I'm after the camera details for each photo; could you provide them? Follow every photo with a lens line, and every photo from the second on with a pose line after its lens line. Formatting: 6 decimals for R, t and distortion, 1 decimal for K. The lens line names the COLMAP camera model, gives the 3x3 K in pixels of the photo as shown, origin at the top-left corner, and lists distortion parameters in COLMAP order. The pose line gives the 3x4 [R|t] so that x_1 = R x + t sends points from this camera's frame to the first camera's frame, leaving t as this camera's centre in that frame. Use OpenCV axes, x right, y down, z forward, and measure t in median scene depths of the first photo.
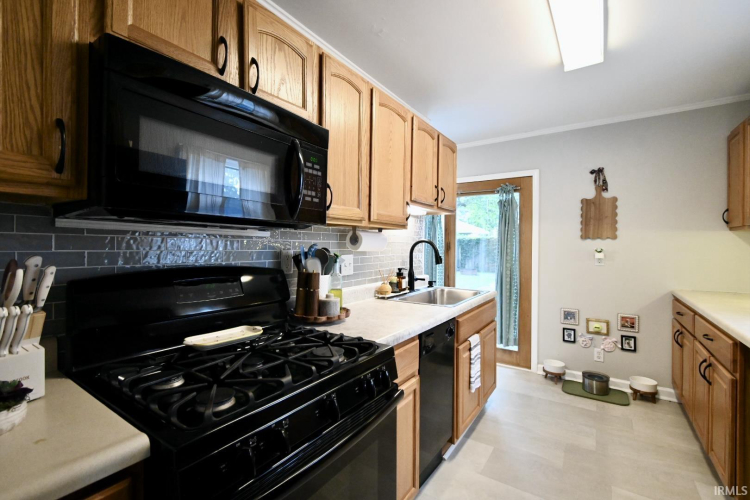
lens RADIAL K [[332.1, 0, 377.6], [0, 332.1, 246.0], [0, 0, 1]] dist [0.004360, -0.002343]
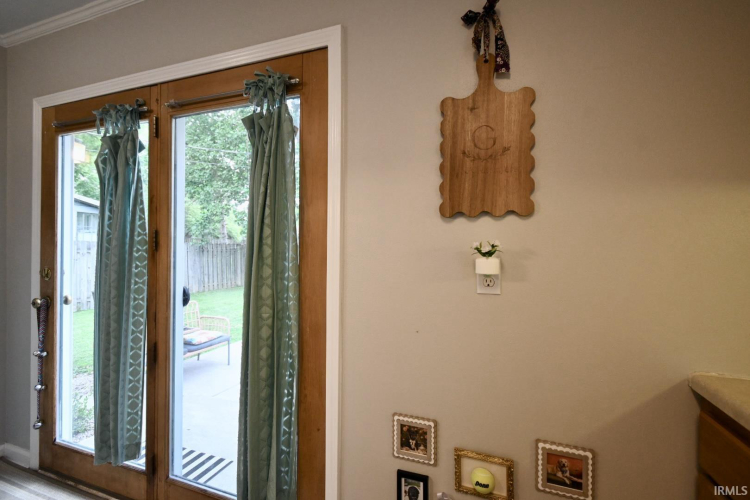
lens RADIAL K [[332.1, 0, 379.1], [0, 332.1, 245.4], [0, 0, 1]] dist [0.004360, -0.002343]
pose [[0.967479, 0.000573, 0.252951, 0.469933], [0.000878, 0.999984, -0.005623, 0.010007], [-0.252951, 0.005662, 0.967463, 0.694393]]
